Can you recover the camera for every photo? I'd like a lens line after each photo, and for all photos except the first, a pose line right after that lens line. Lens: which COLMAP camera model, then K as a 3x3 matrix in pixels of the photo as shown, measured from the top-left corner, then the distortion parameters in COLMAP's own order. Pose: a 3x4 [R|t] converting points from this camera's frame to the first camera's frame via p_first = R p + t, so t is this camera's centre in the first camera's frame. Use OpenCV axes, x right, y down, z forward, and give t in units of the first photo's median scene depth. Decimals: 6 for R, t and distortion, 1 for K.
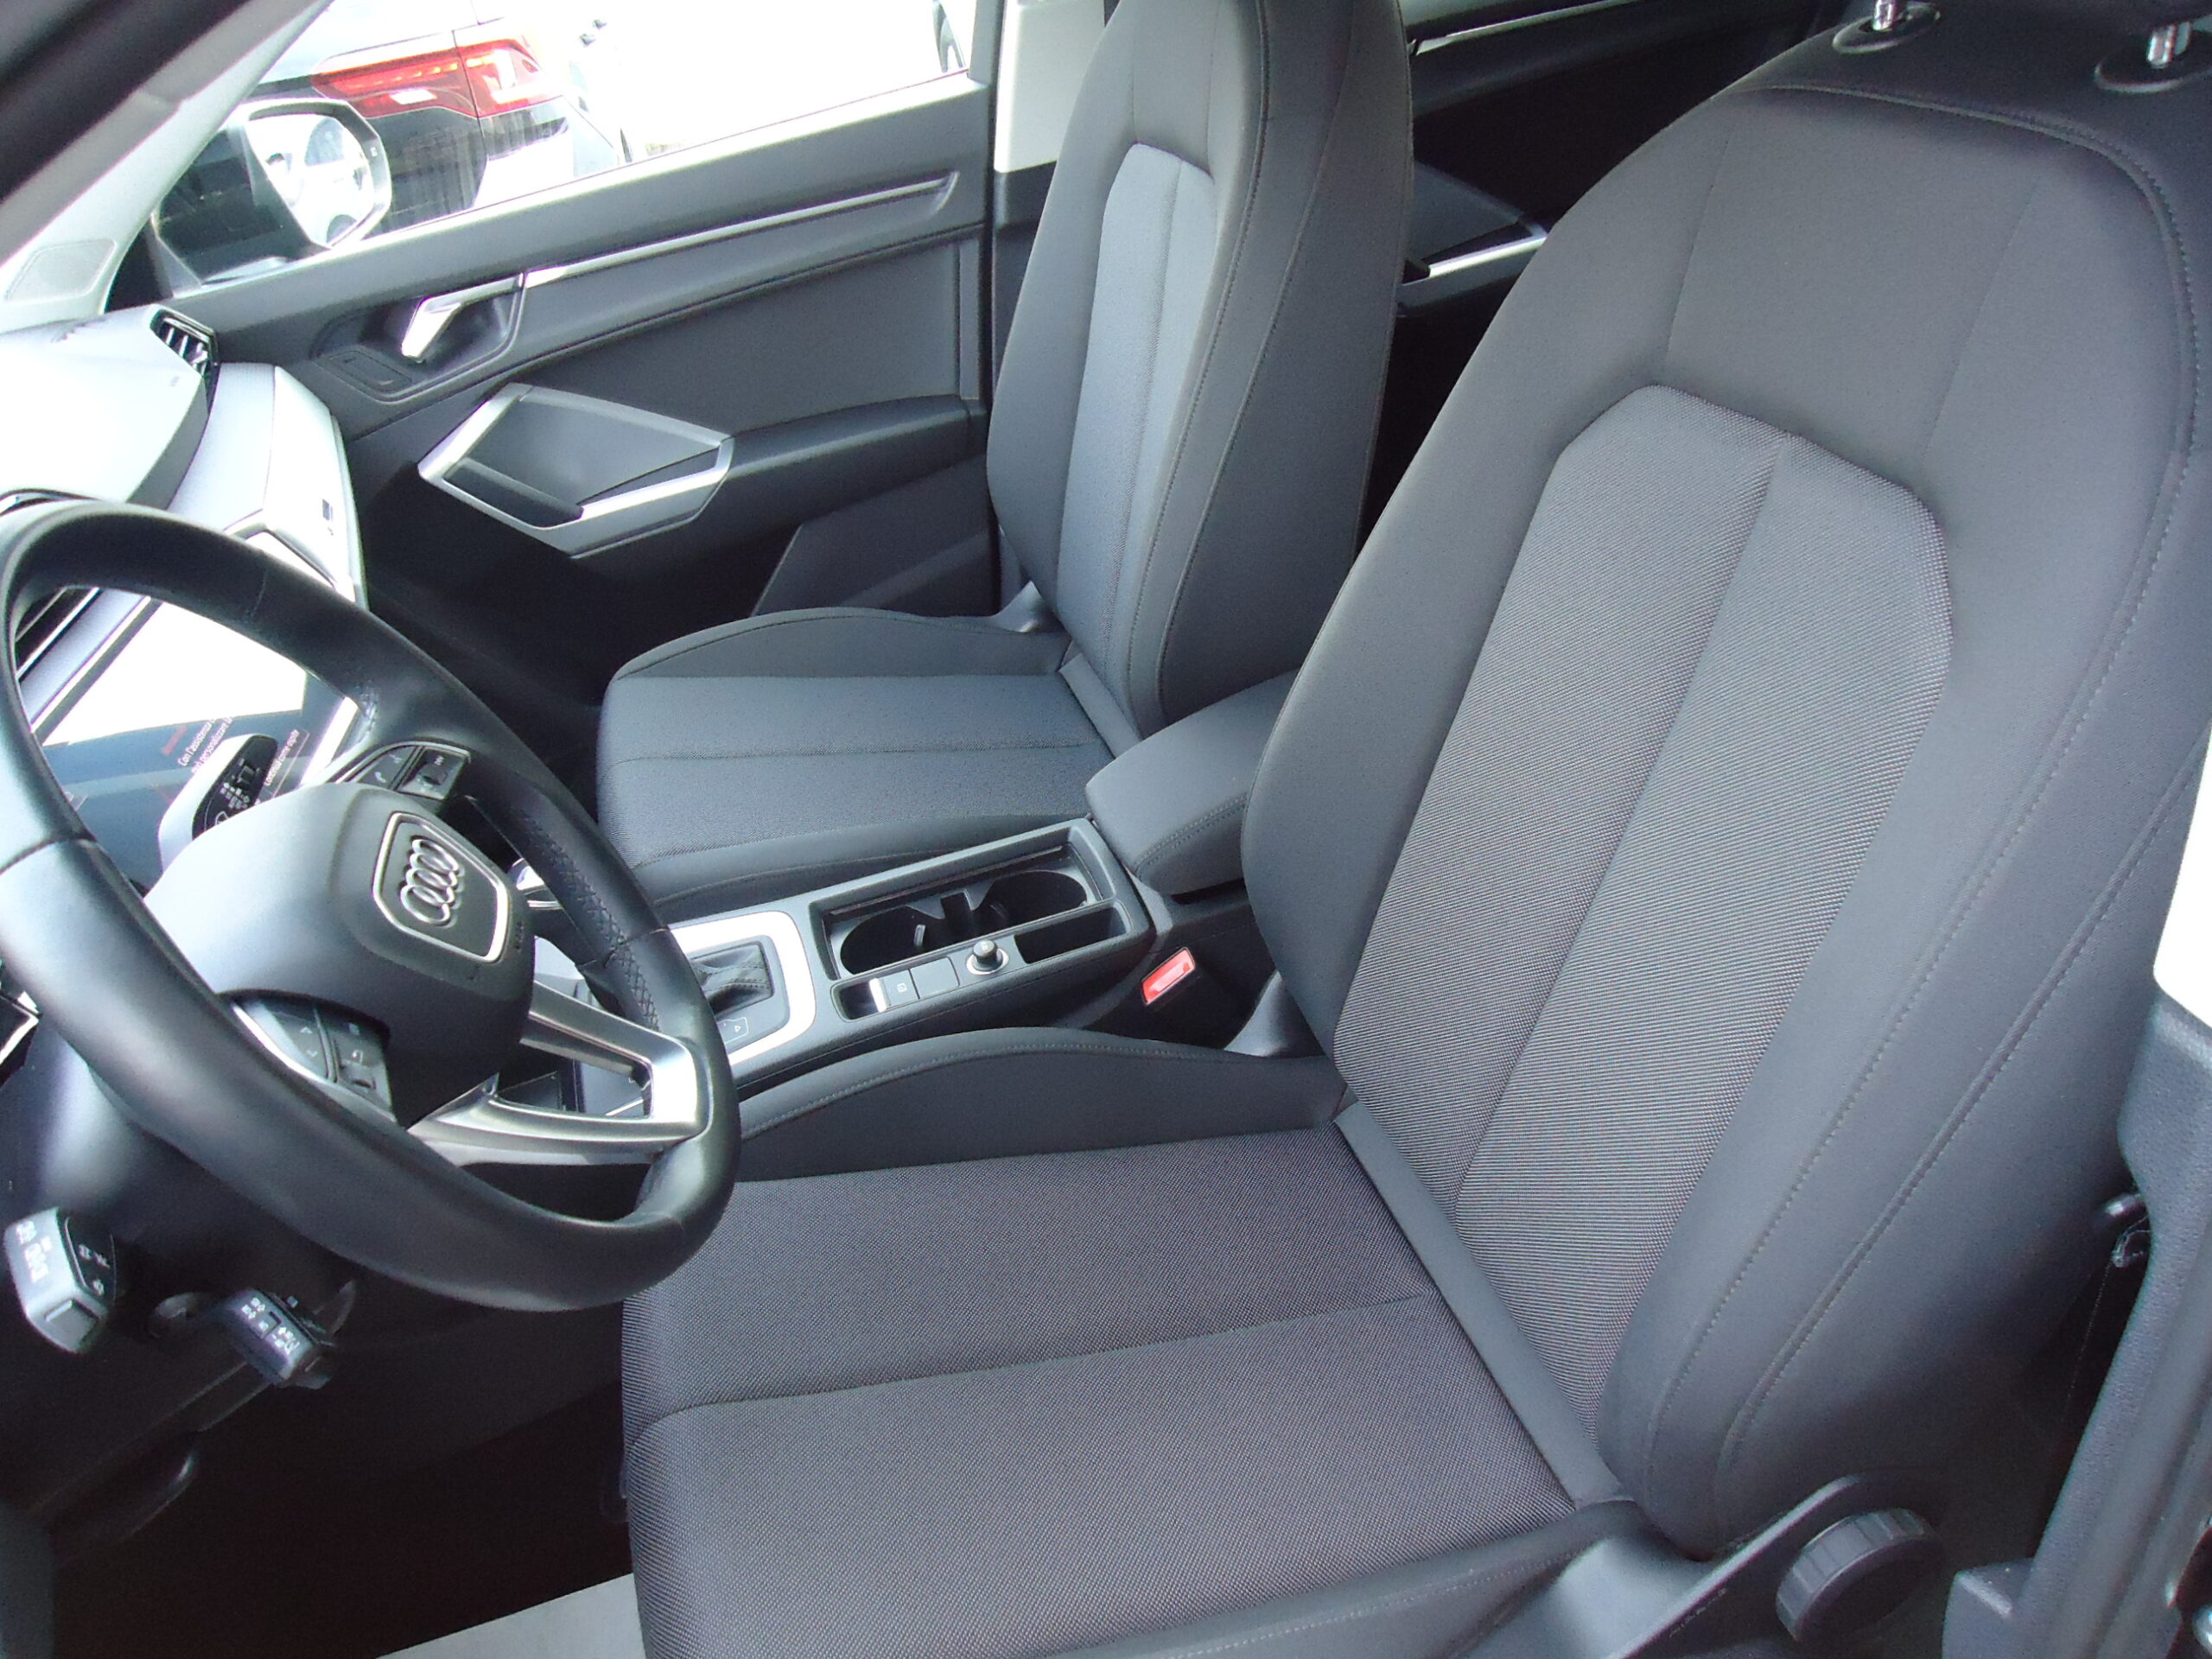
lens RADIAL K [[1621.1, 0, 1106.4], [0, 1621.1, 807.2], [0, 0, 1]] dist [-0.021274, 0.031776]
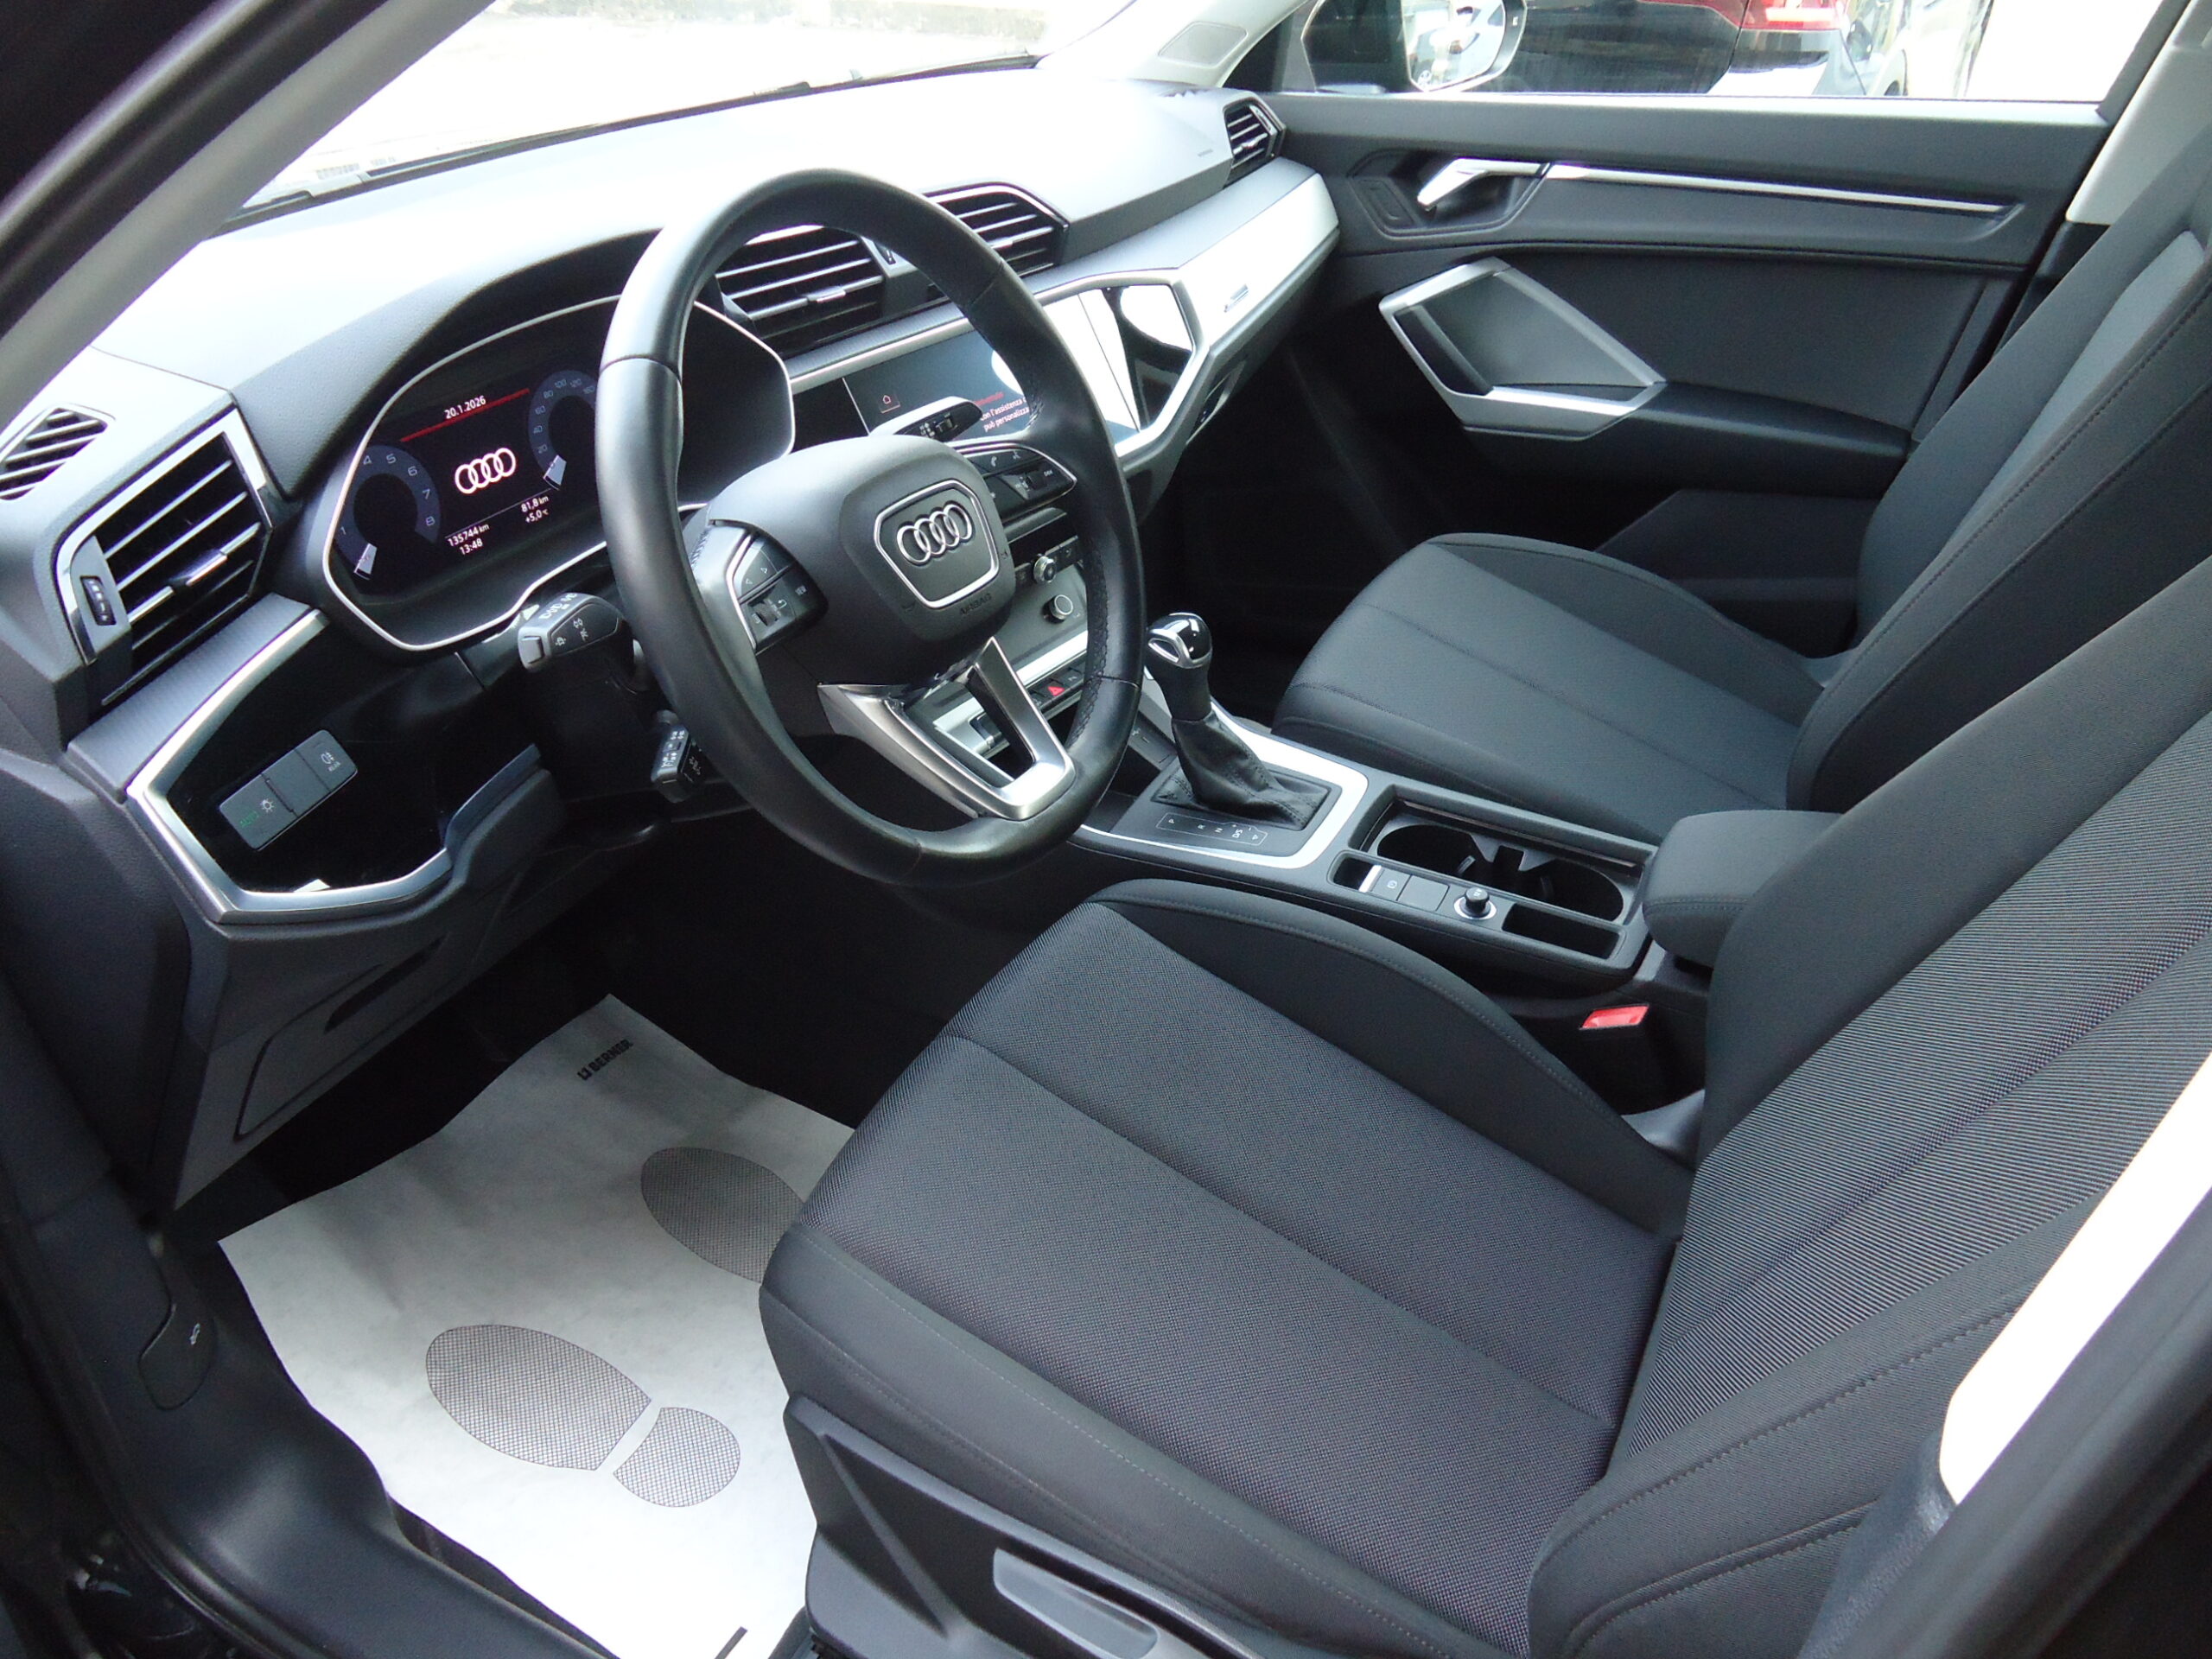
lens RADIAL K [[1621.9, 0, 1106.0], [0, 1621.9, 829.5], [0, 0, 1]] dist [-0.033972, 0.024621]
pose [[0.693613, 0.507359, -0.511359, 0.203190], [-0.474313, 0.855943, 0.205885, -0.037245], [0.542152, 0.099740, 0.834340, 0.005850]]
